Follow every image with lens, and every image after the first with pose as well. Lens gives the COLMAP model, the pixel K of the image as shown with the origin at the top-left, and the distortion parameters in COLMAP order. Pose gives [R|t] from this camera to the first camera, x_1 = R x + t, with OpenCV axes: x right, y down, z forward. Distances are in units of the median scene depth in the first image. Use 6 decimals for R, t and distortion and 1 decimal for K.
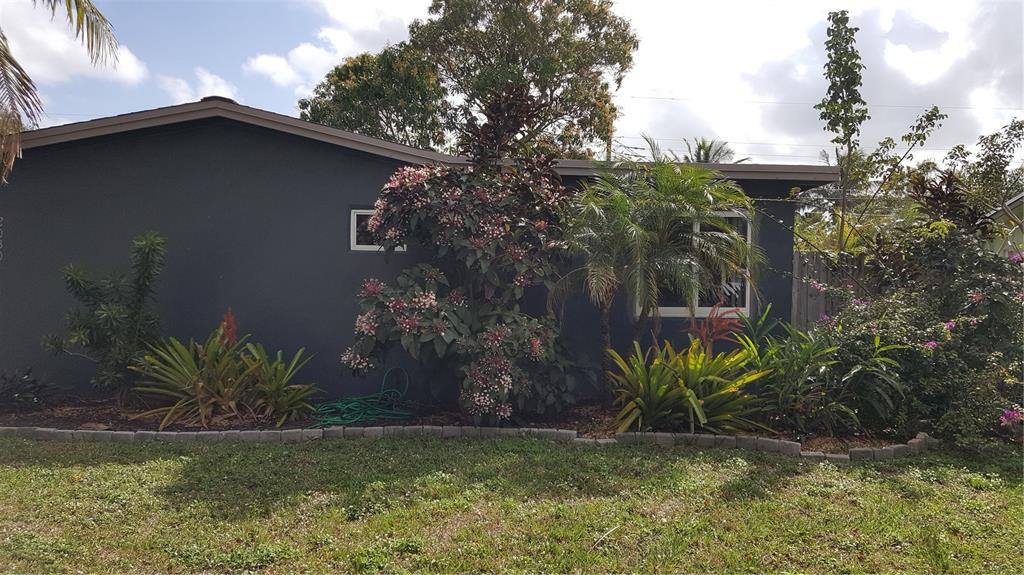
lens RADIAL K [[734.8, 0, 510.8], [0, 734.8, 284.9], [0, 0, 1]] dist [0.091070, -0.097533]
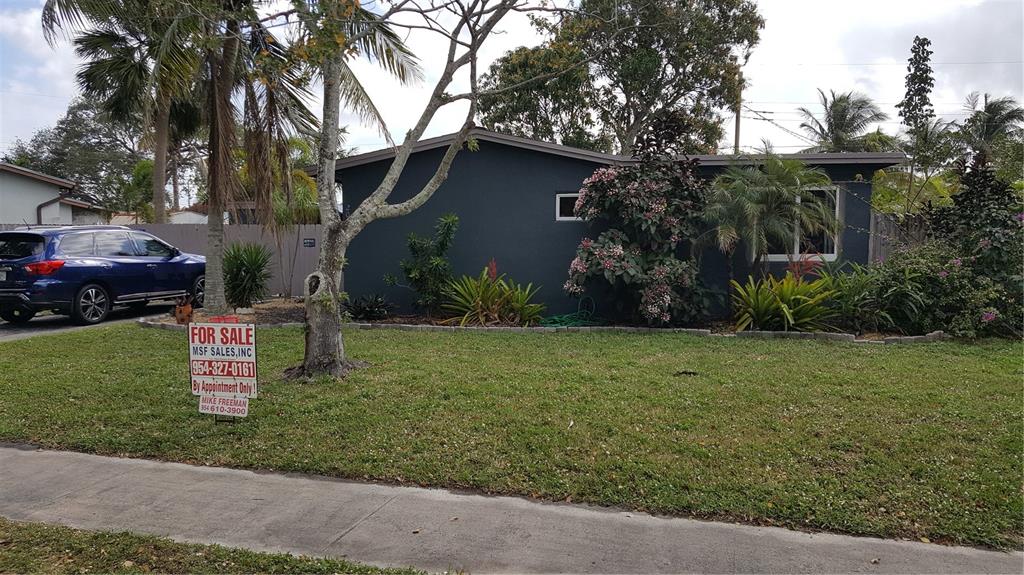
lens RADIAL K [[748.5, 0, 513.5], [0, 748.5, 293.0], [0, 0, 1]] dist [0.179321, -0.355752]
pose [[0.987888, -0.004741, -0.155097, -0.074191], [0.014809, 0.997851, 0.063823, 0.003056], [0.154461, -0.065347, 0.985835, -0.647030]]
